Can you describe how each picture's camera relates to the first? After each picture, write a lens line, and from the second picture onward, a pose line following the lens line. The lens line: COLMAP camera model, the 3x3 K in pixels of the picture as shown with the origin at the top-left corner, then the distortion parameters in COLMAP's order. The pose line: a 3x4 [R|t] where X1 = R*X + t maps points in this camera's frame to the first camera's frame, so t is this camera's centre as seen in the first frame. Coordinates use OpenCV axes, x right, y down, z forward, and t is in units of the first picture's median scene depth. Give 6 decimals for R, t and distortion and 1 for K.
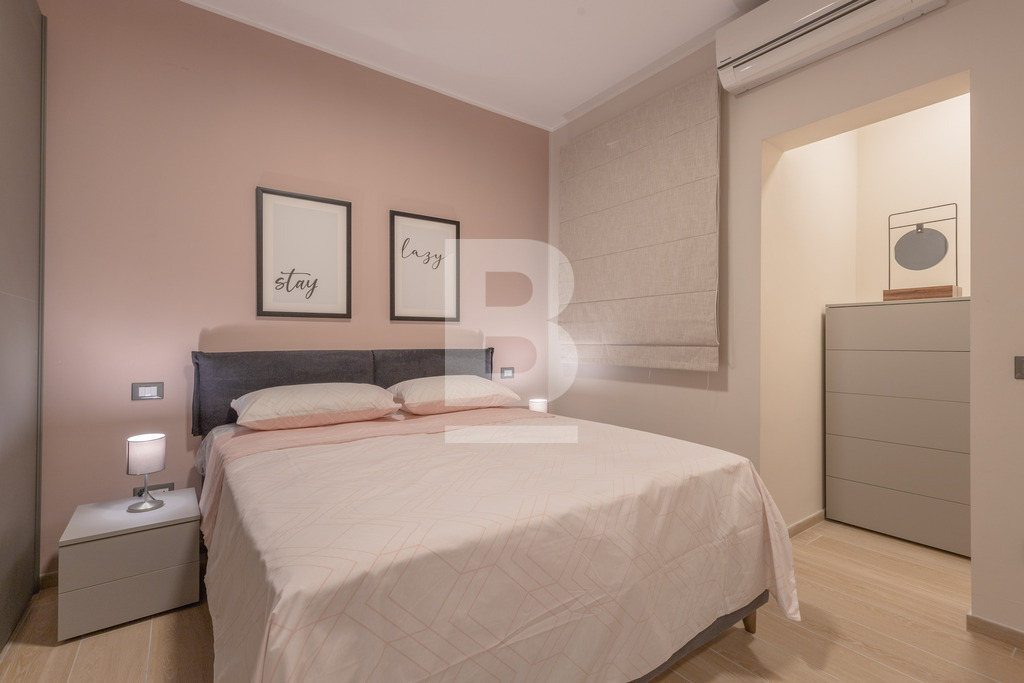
lens RADIAL K [[480.7, 0, 512.0], [0, 480.7, 341.5], [0, 0, 1]] dist [-0.001368, 0.000120]
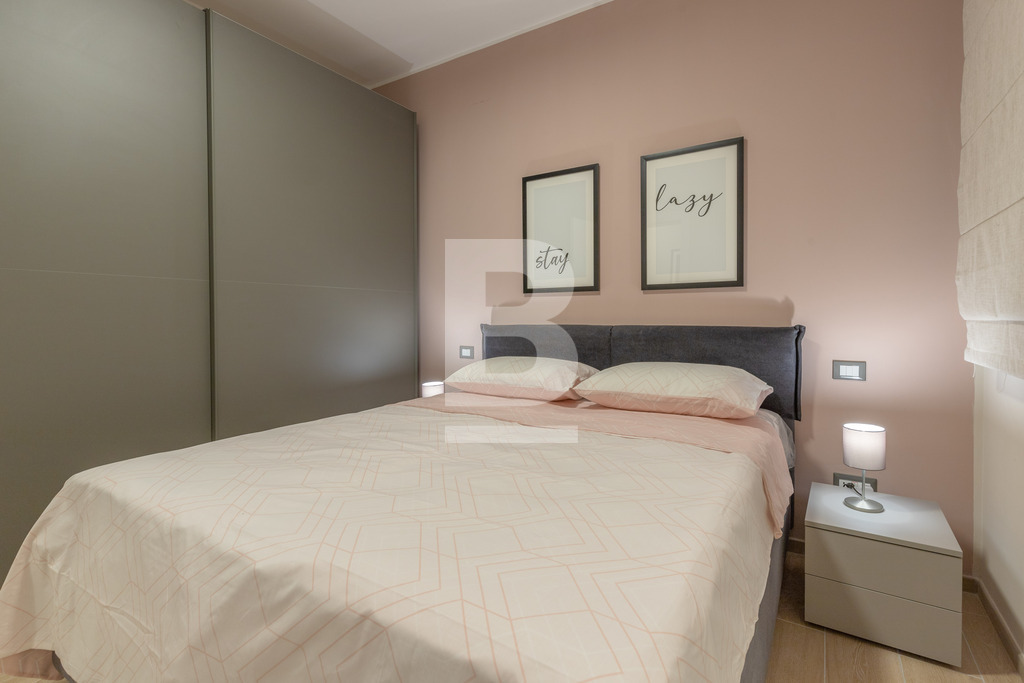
lens RADIAL K [[470.9, 0, 514.3], [0, 470.9, 328.1], [0, 0, 1]] dist [0.015832, 0.000039]
pose [[0.368095, 0.022633, -0.929513, 0.450009], [0.002416, 0.999677, 0.025299, 0.000244], [0.929785, -0.011558, 0.367922, 0.521803]]
